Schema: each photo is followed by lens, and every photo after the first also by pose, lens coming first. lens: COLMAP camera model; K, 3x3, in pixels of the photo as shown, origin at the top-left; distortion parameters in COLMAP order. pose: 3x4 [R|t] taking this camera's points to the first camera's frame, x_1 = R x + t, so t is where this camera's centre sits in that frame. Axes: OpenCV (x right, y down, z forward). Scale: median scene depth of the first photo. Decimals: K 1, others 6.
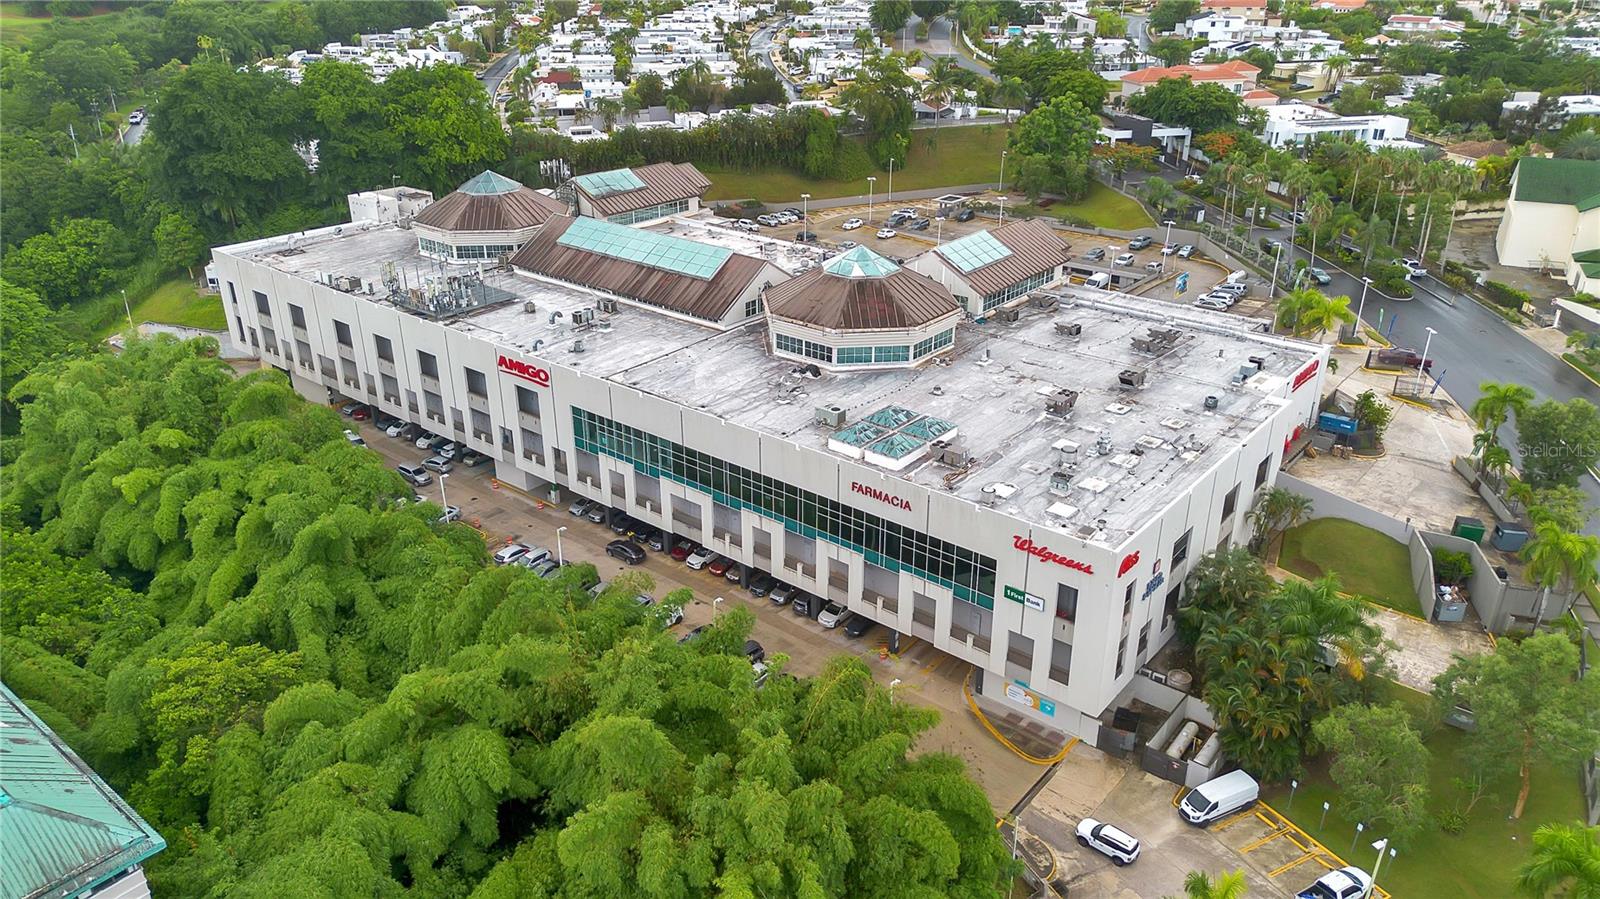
lens RADIAL K [[1155.8, 0, 800.0], [0, 1155.8, 449.5], [0, 0, 1]] dist [-0.002647, -0.000511]
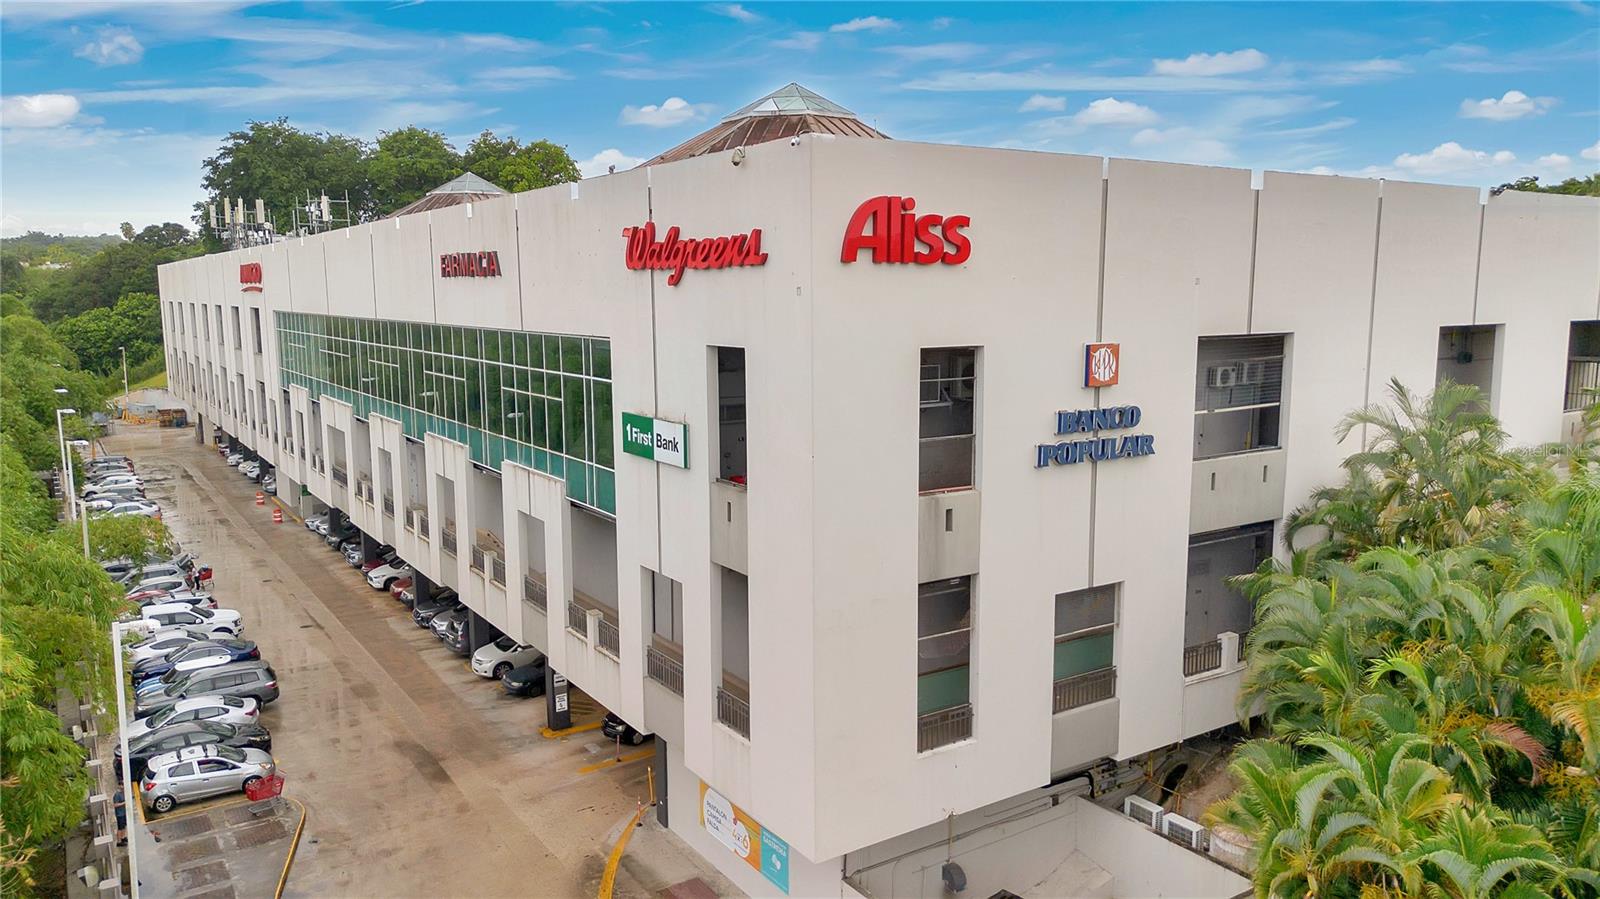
lens RADIAL K [[1155.8, 0, 800.0], [0, 1155.8, 449.5], [0, 0, 1]] dist [-0.002647, -0.000511]
pose [[0.955225, 0.039086, -0.293288, 0.321275], [-0.119885, 0.957353, -0.262875, 0.207617], [0.270506, 0.286265, 0.919173, 0.716752]]
